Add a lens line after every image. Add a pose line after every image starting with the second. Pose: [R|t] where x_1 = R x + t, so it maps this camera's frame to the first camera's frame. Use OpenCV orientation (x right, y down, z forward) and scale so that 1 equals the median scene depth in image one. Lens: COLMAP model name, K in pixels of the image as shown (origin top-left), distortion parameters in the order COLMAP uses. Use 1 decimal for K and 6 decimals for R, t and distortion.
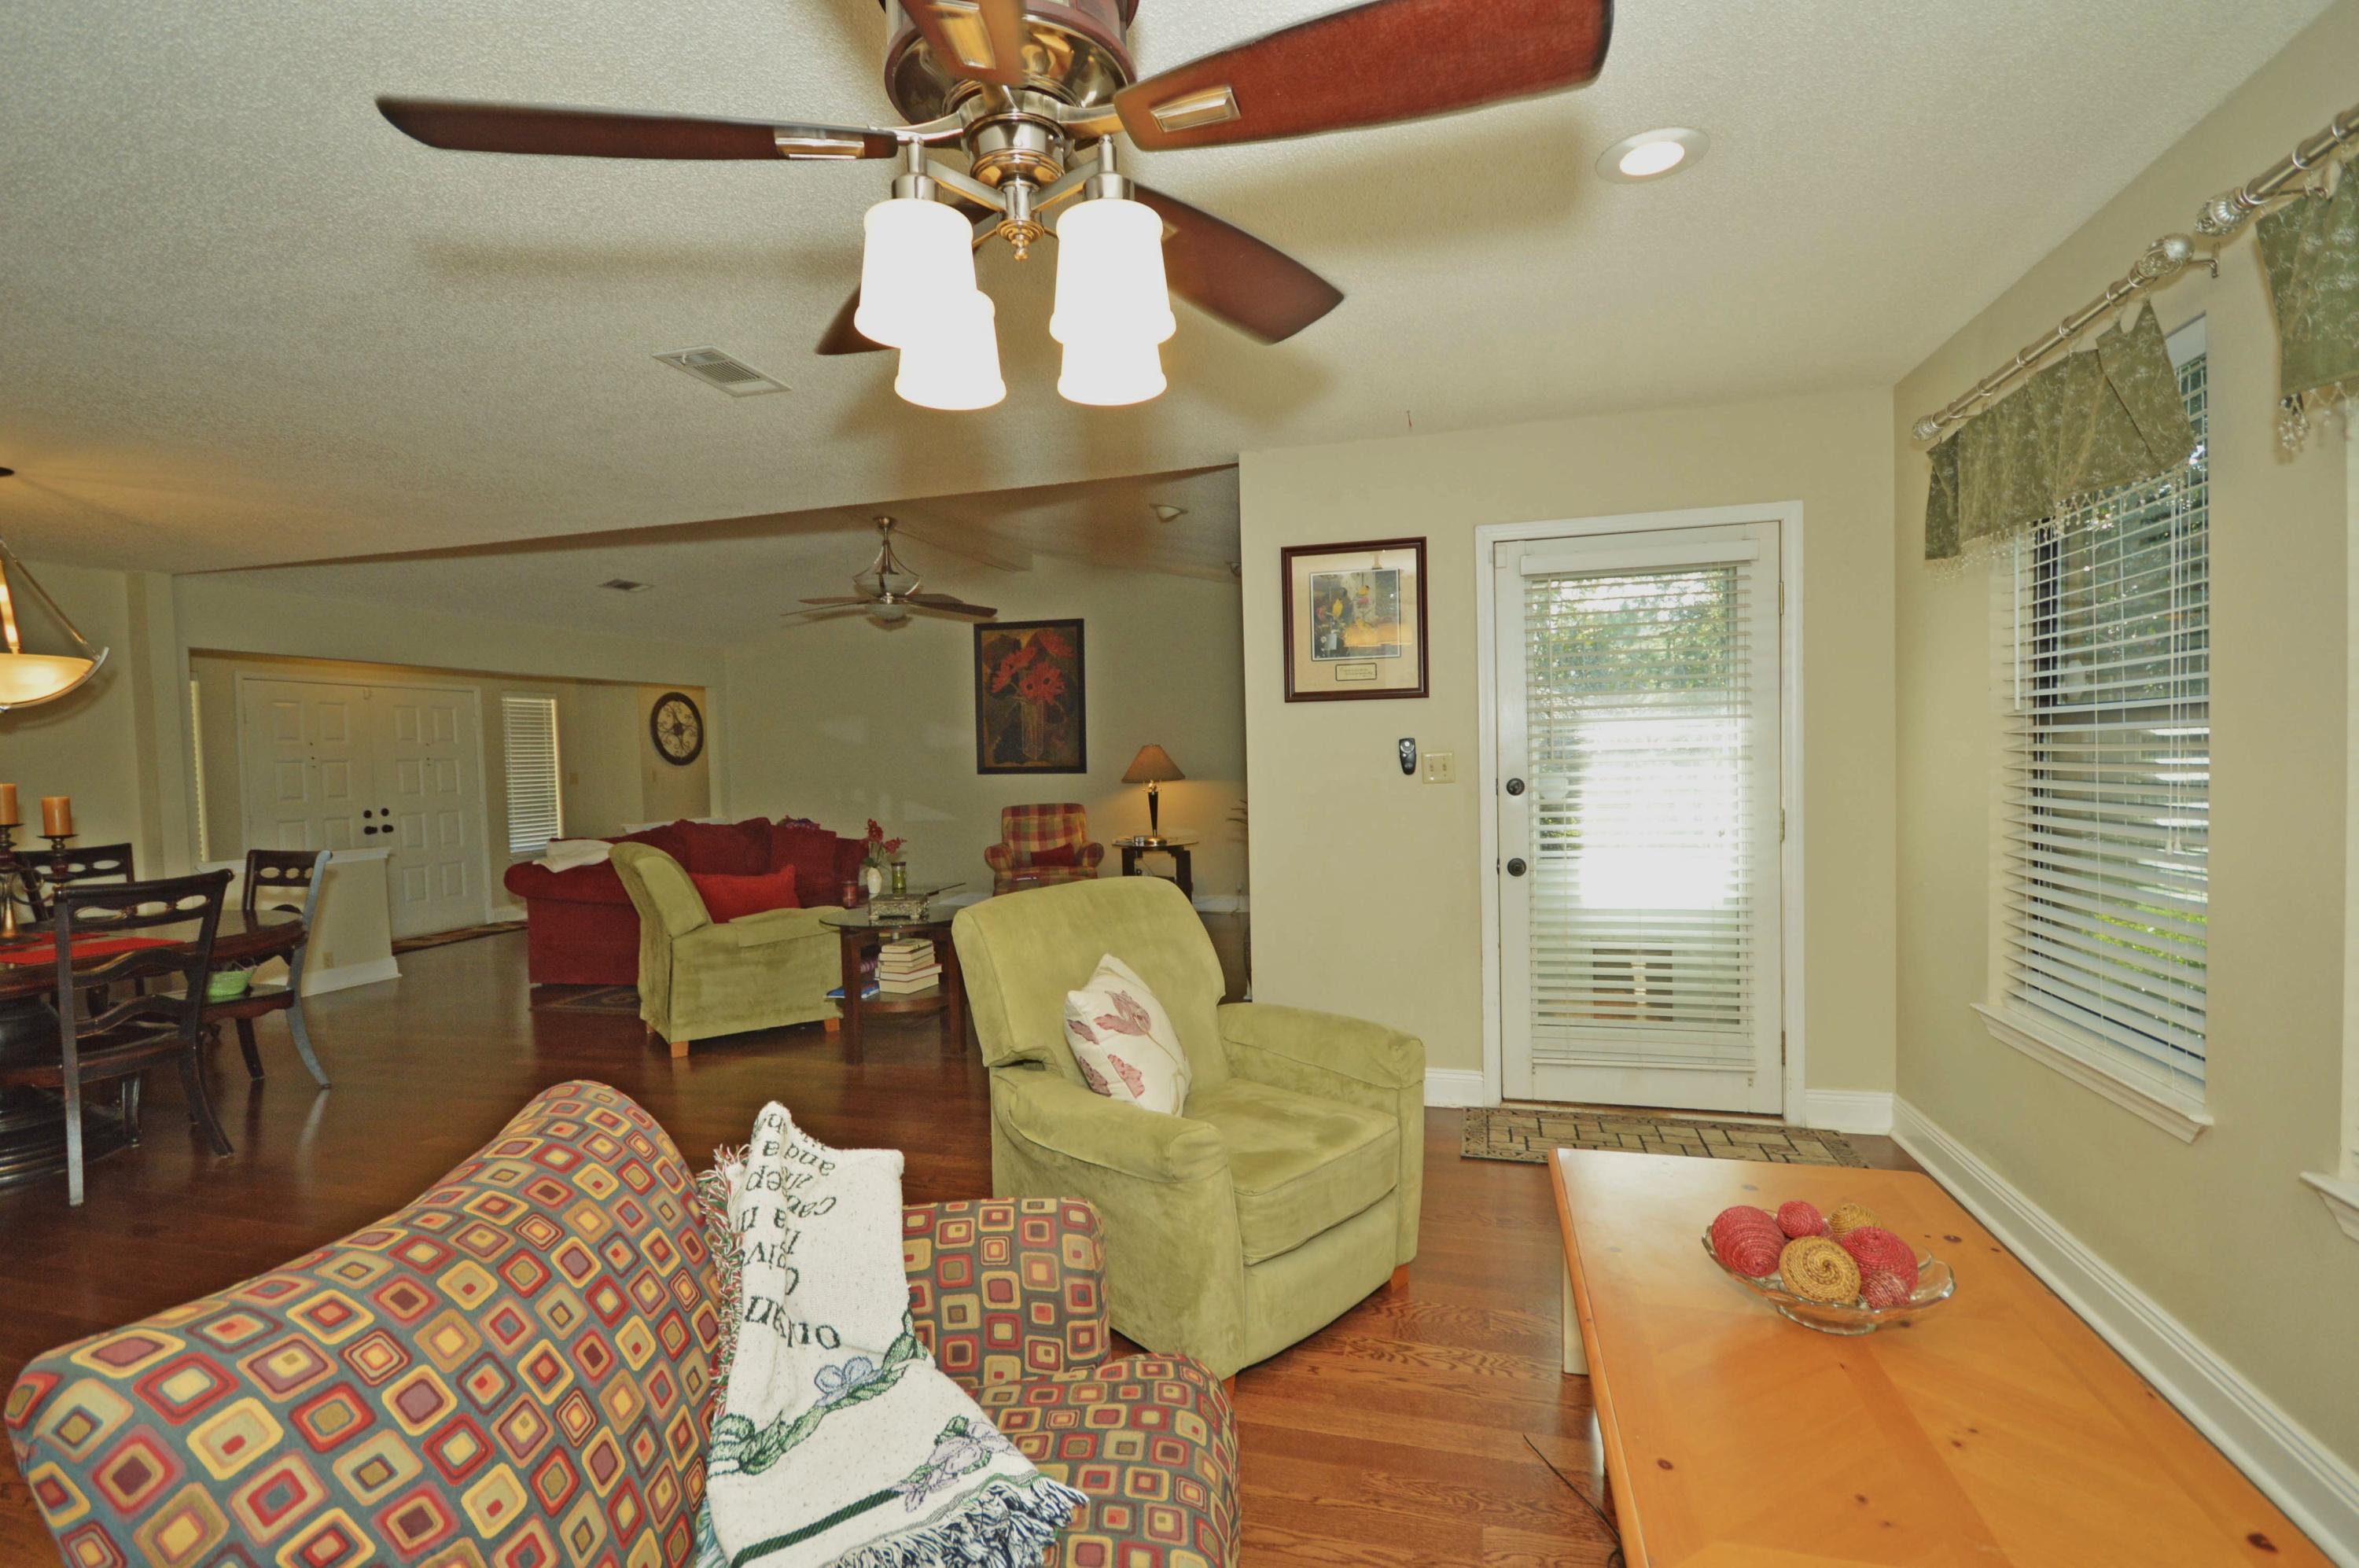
lens RADIAL K [[1091.3, 0, 1176.1], [0, 1091.3, 782.9], [0, 0, 1]] dist [0.003189, -0.007828]
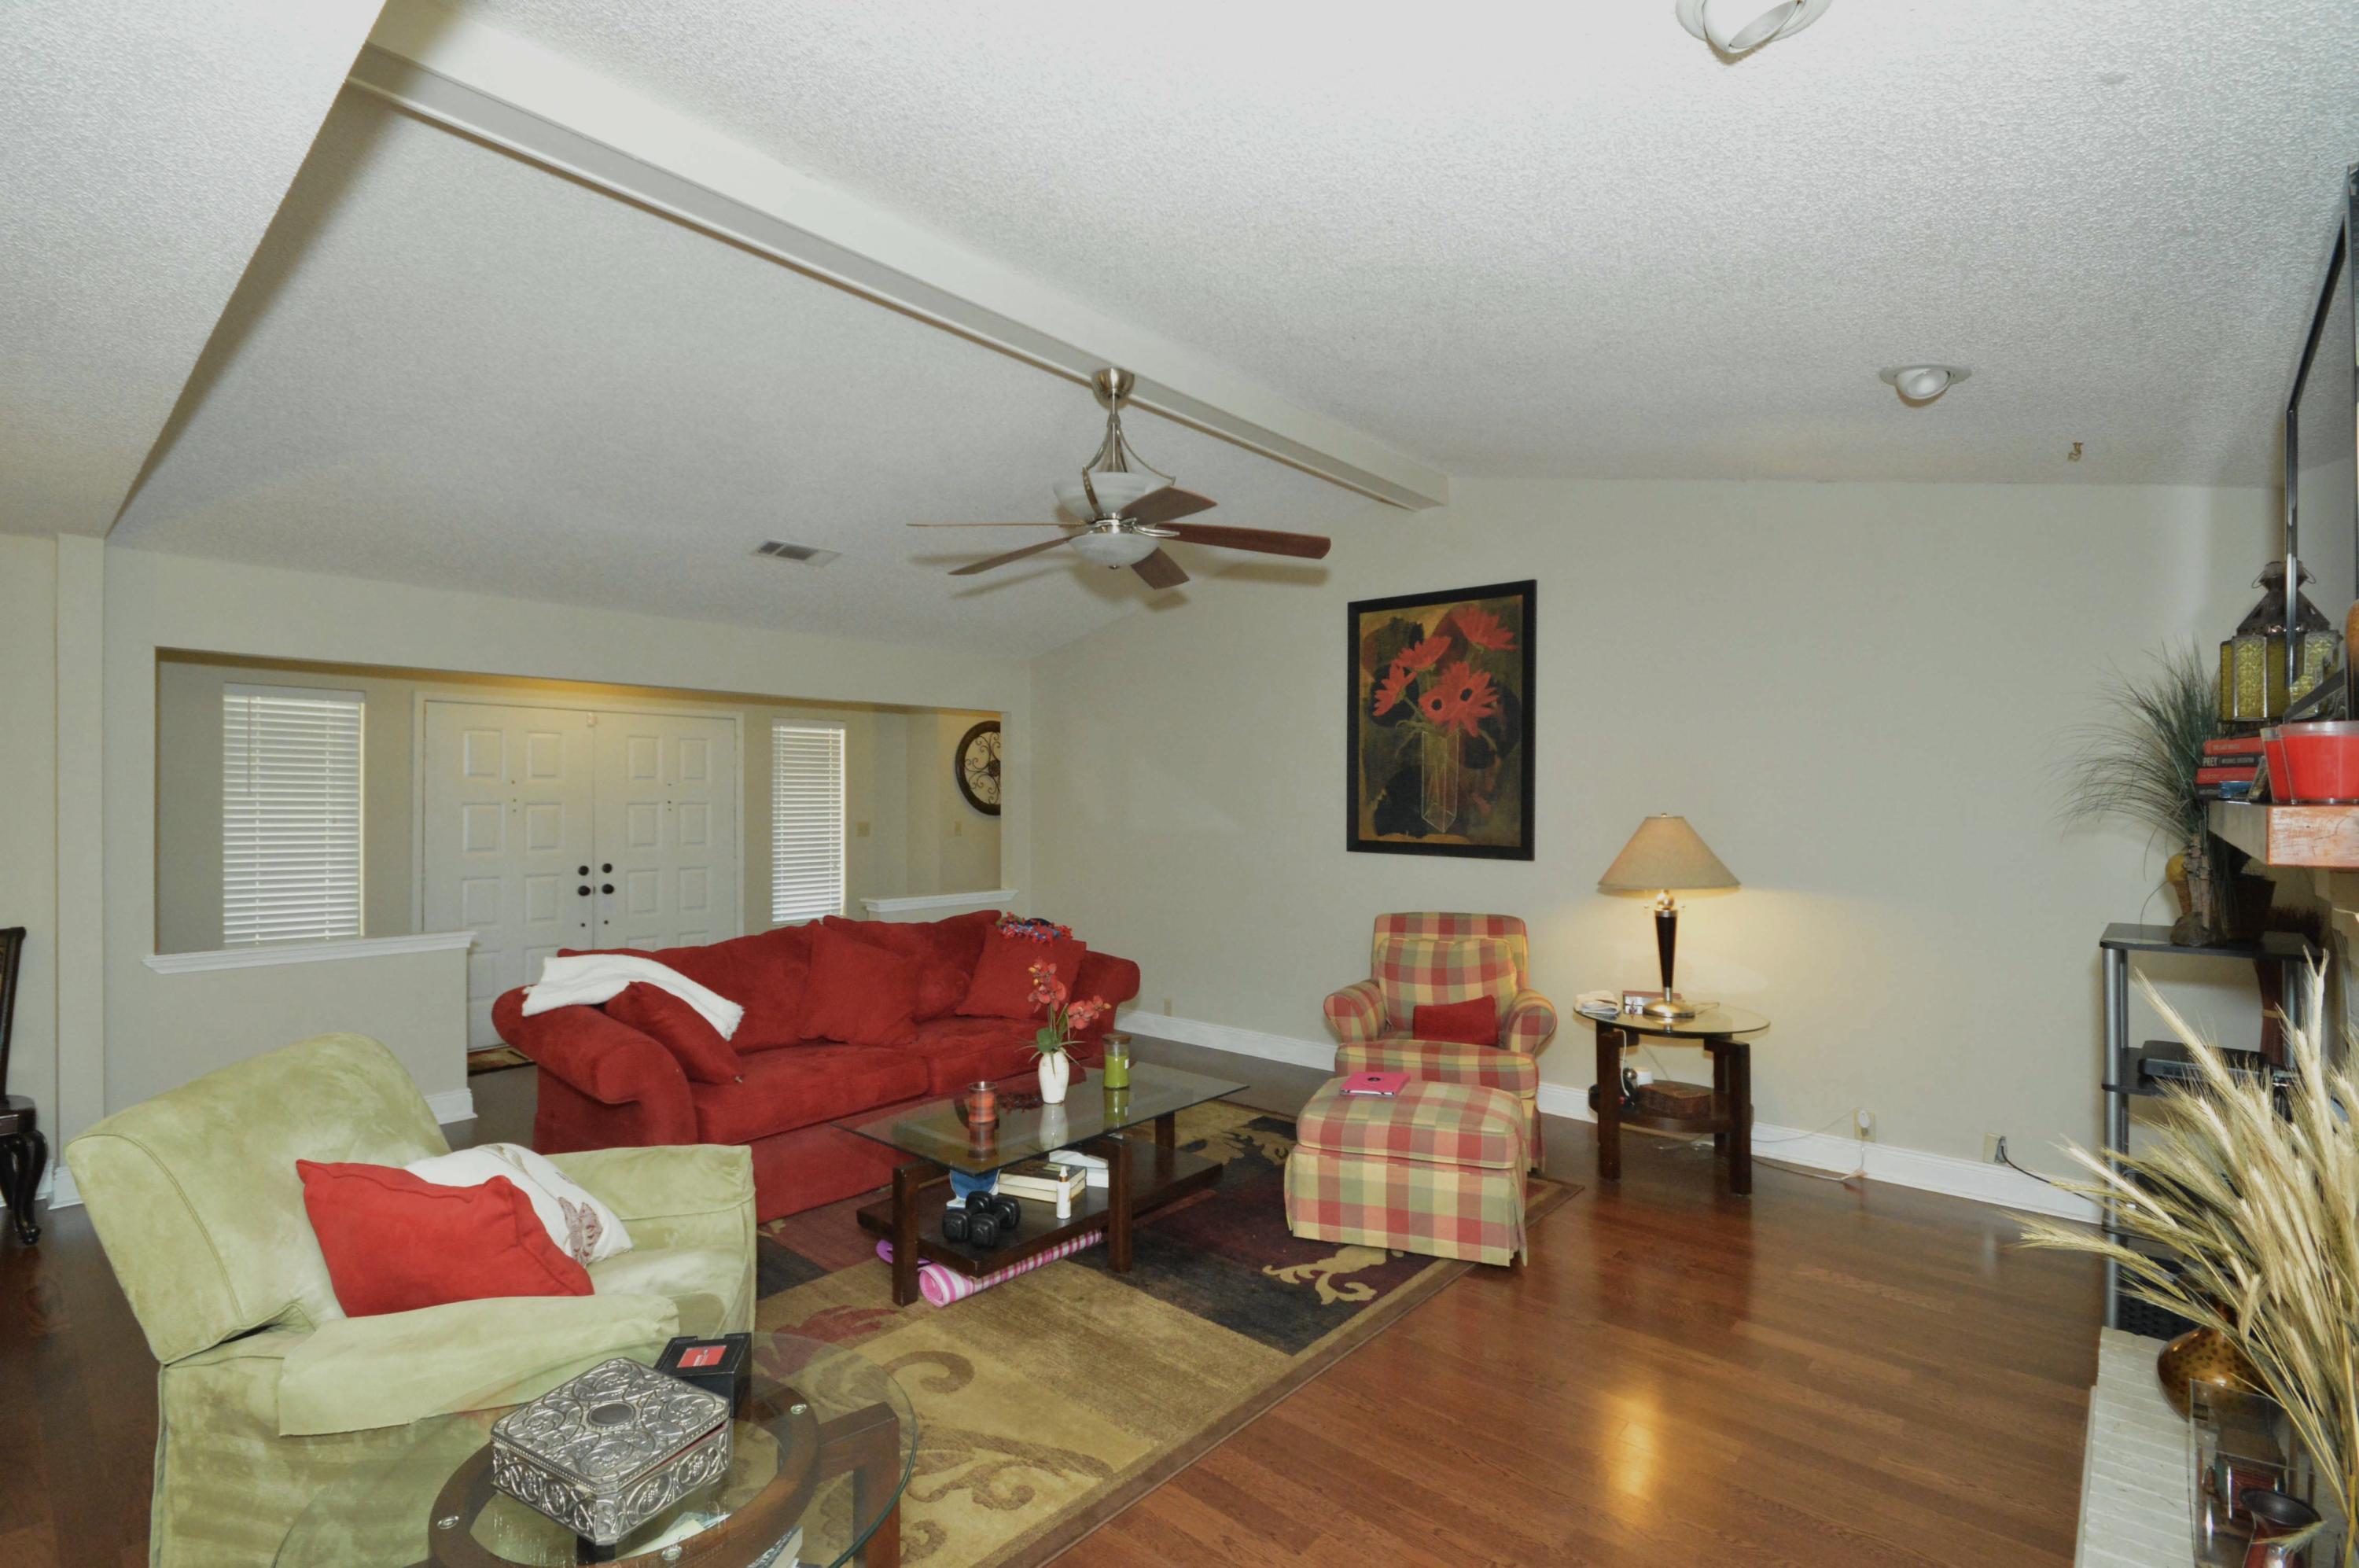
lens RADIAL K [[1094.0, 0, 1154.1], [0, 1094.0, 790.5], [0, 0, 1]] dist [-0.000831, -0.000298]
pose [[0.896691, 0.022391, -0.442091, -0.028164], [-0.034914, 0.999186, -0.020210, -0.064313], [0.441279, 0.033557, 0.896743, 1.039991]]
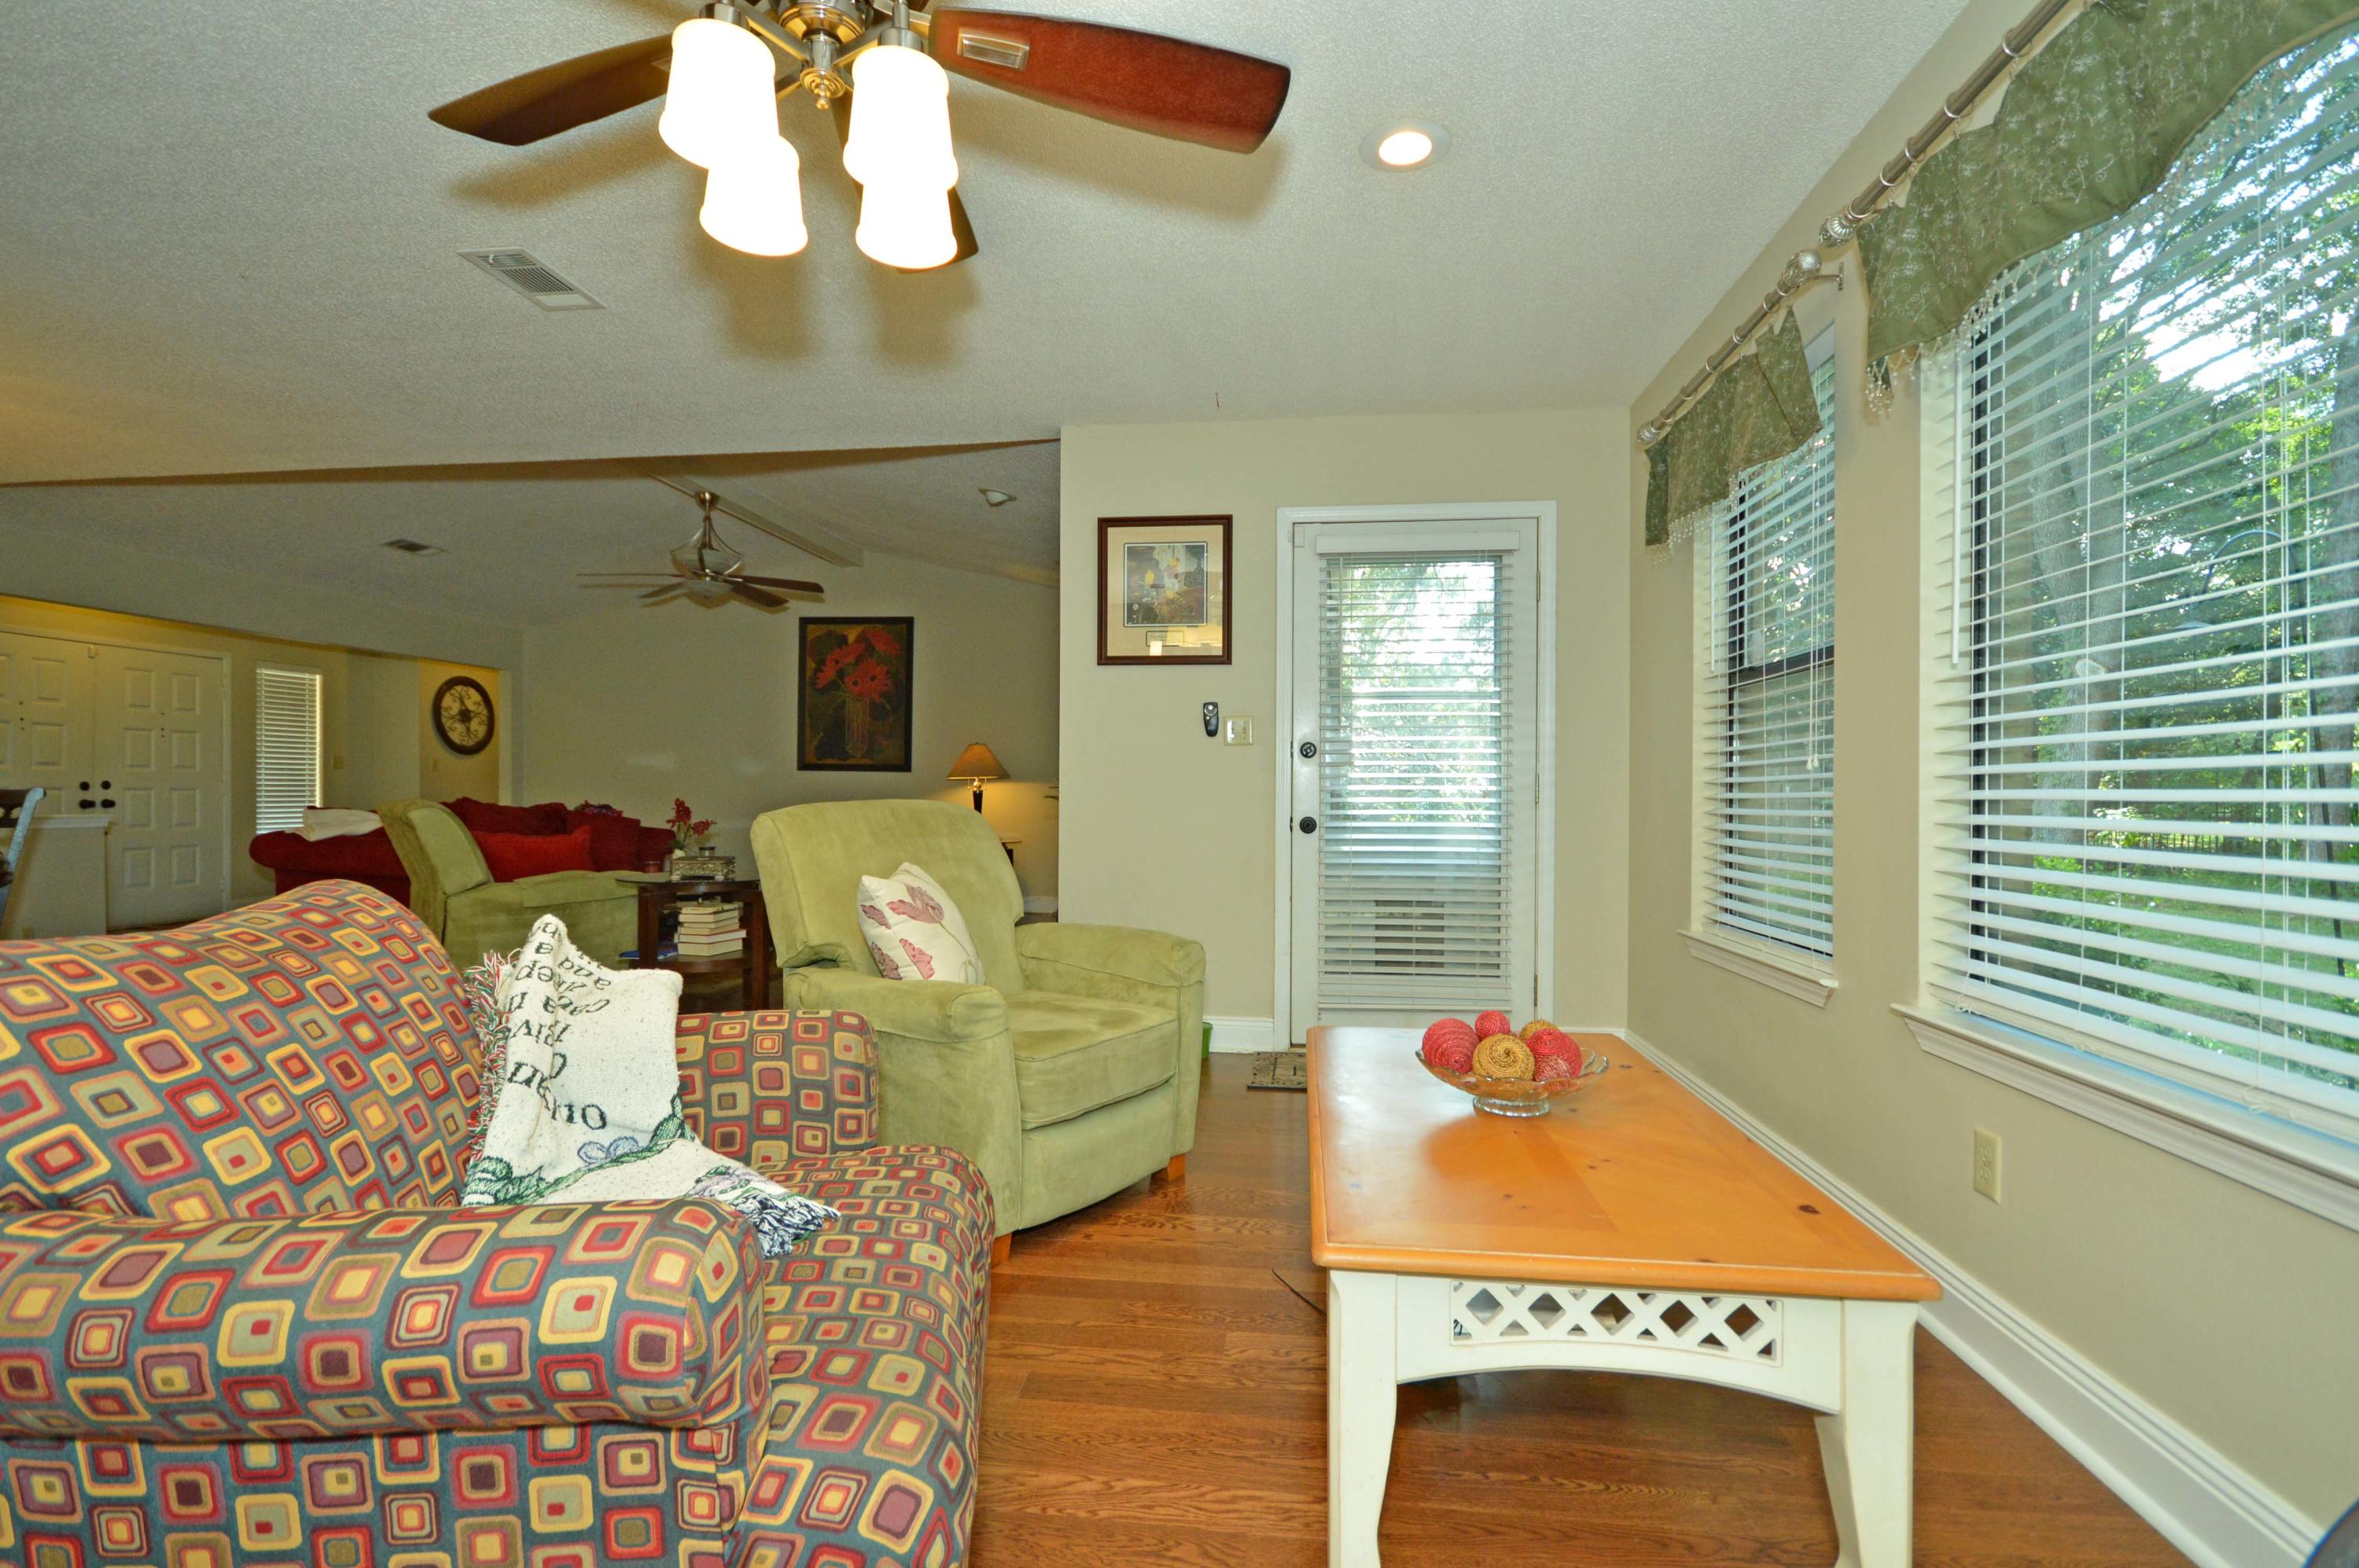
lens RADIAL K [[1089.4, 0, 1185.9], [0, 1089.4, 785.2], [0, 0, 1]] dist [0.009161, -0.011987]
pose [[0.987199, 0.031876, 0.156277, 0.024293], [-0.026459, 0.998979, -0.036622, 0.081516], [-0.157284, 0.032019, 0.987034, -0.046185]]
